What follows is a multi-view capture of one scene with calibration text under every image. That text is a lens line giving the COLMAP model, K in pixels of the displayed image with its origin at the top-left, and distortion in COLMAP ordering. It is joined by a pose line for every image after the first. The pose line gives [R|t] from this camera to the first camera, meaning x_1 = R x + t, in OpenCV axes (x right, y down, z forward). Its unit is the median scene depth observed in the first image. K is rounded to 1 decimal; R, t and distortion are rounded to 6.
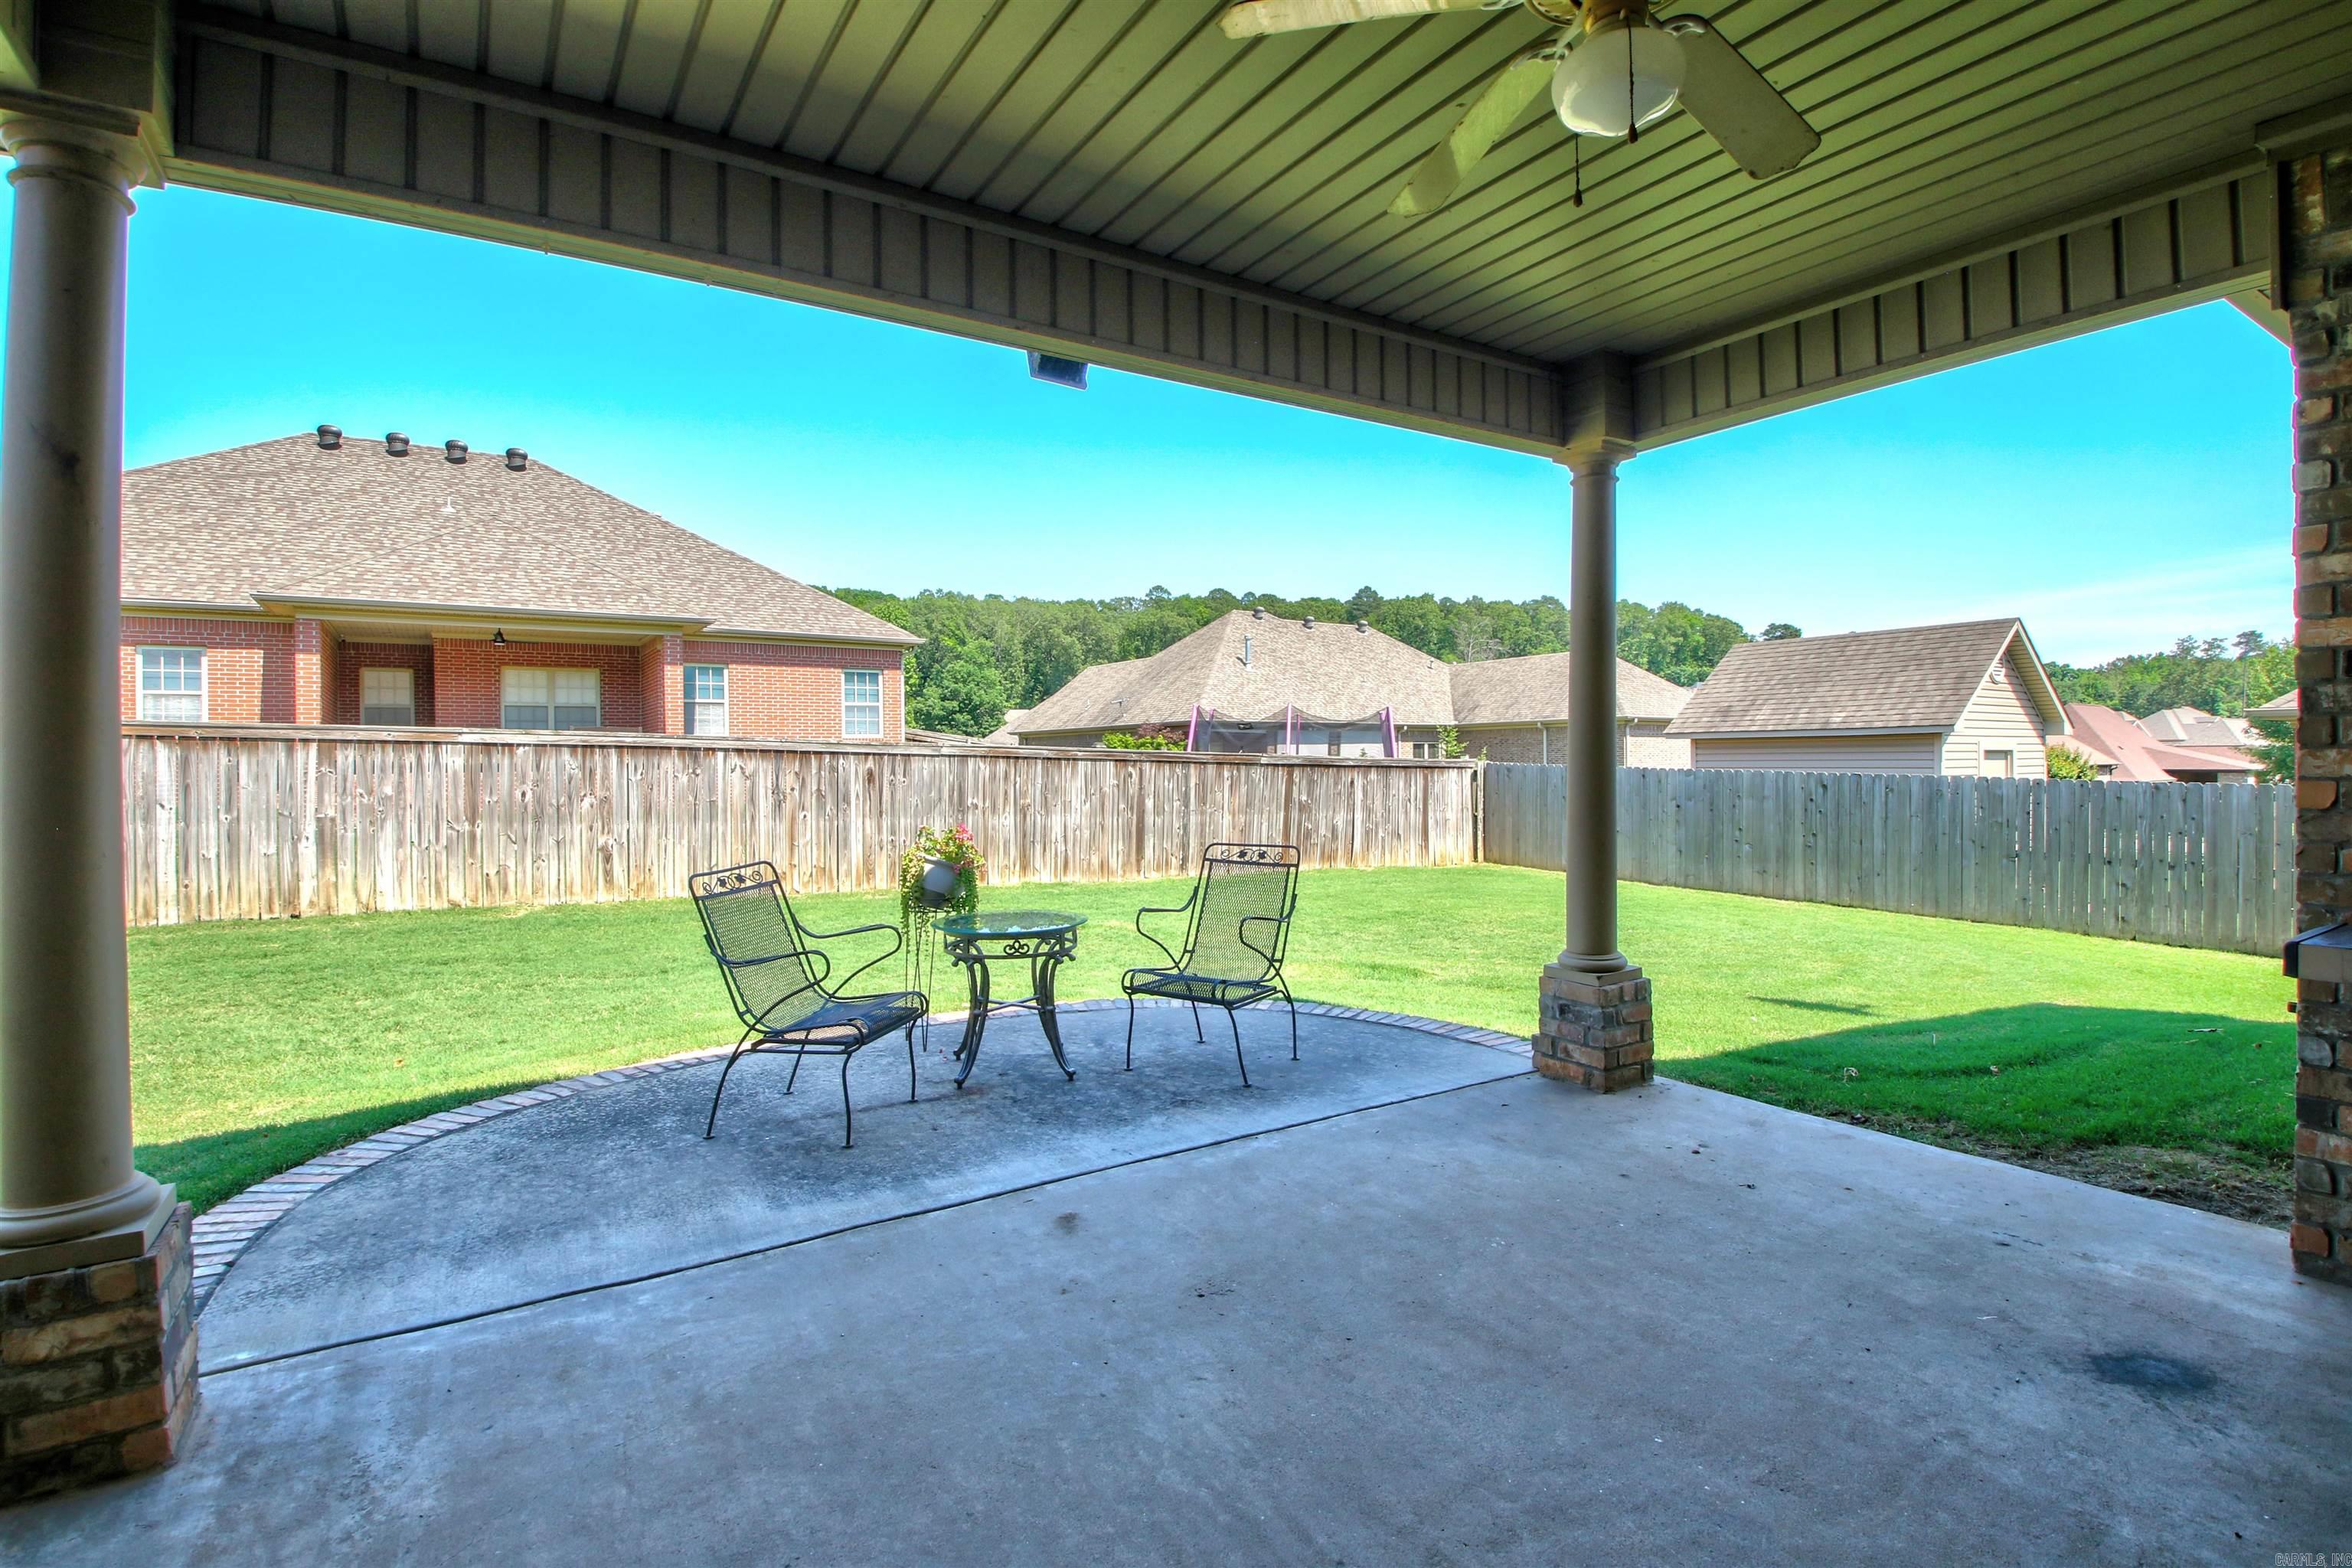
lens RADIAL K [[1103.2, 0, 1161.6], [0, 1103.2, 775.7], [0, 0, 1]] dist [-0.004179, -0.000592]
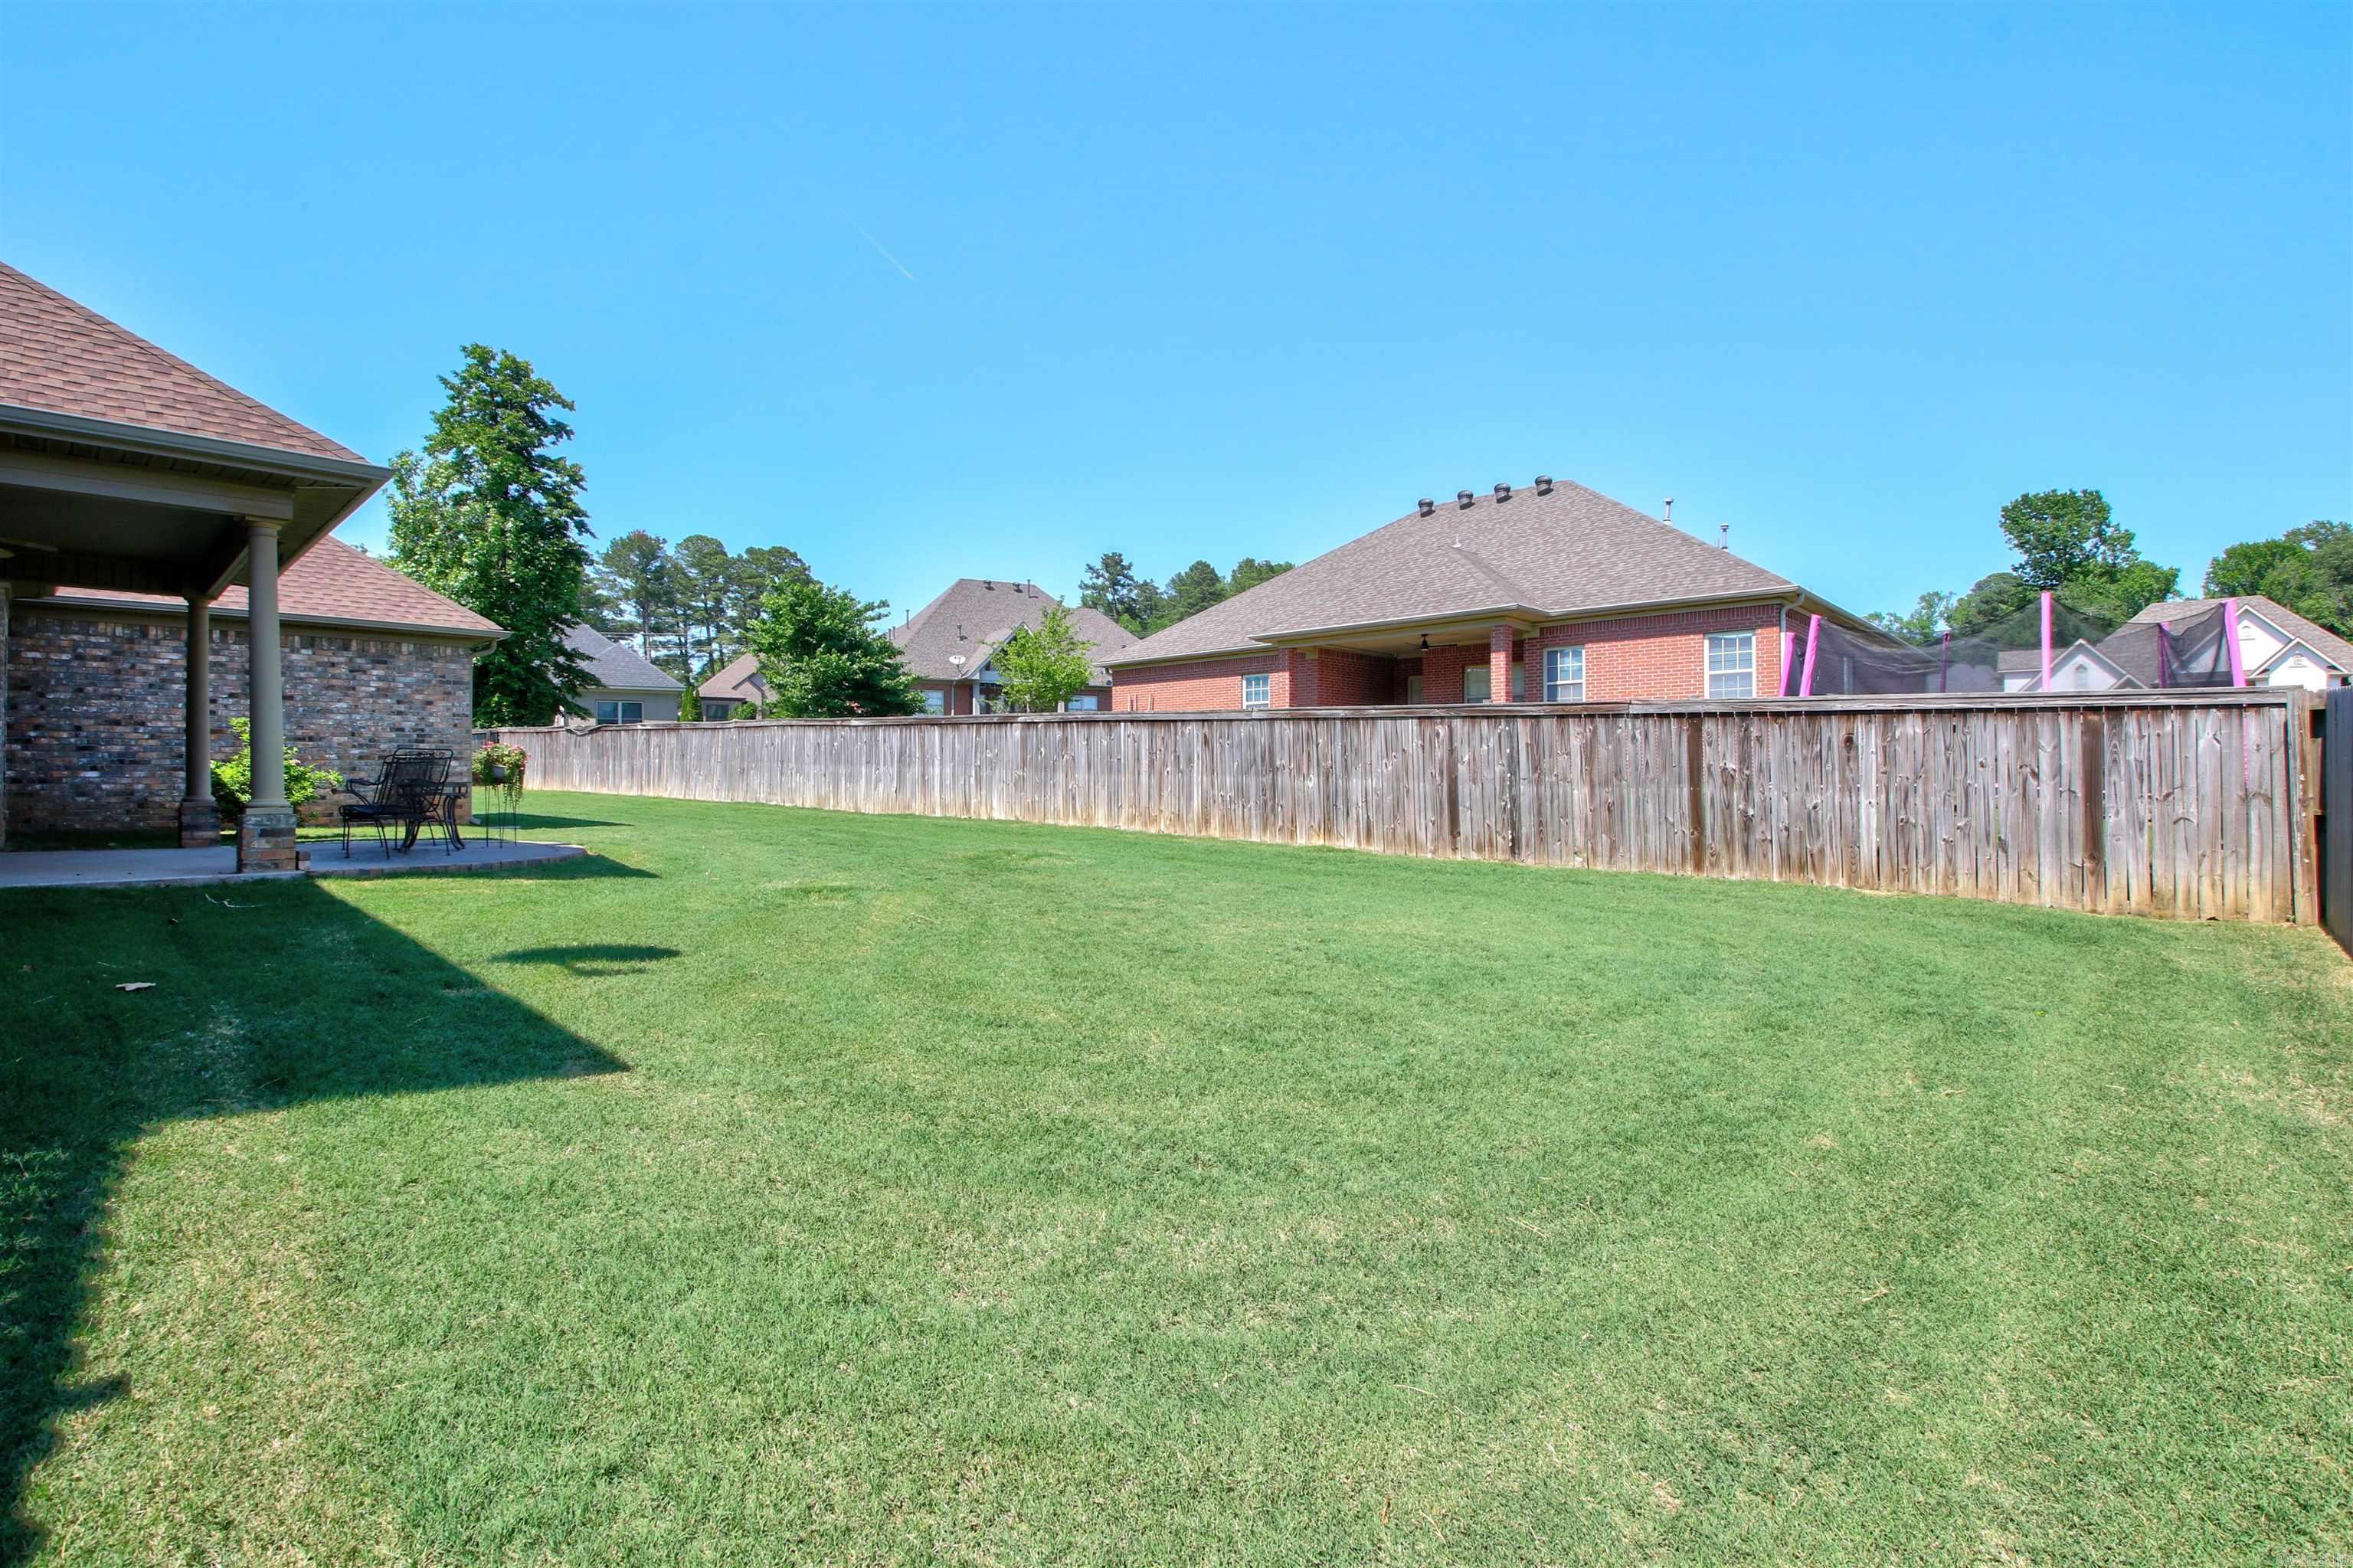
lens RADIAL K [[1103.7, 0, 1174.8], [0, 1103.7, 772.5], [0, 0, 1]] dist [-0.004179, -0.000592]
pose [[0.234722, 0.002414, -0.972060, 0.743086], [-0.012272, 0.999925, -0.000480, 0.031490], [0.971985, 0.012042, 0.234734, 0.597913]]
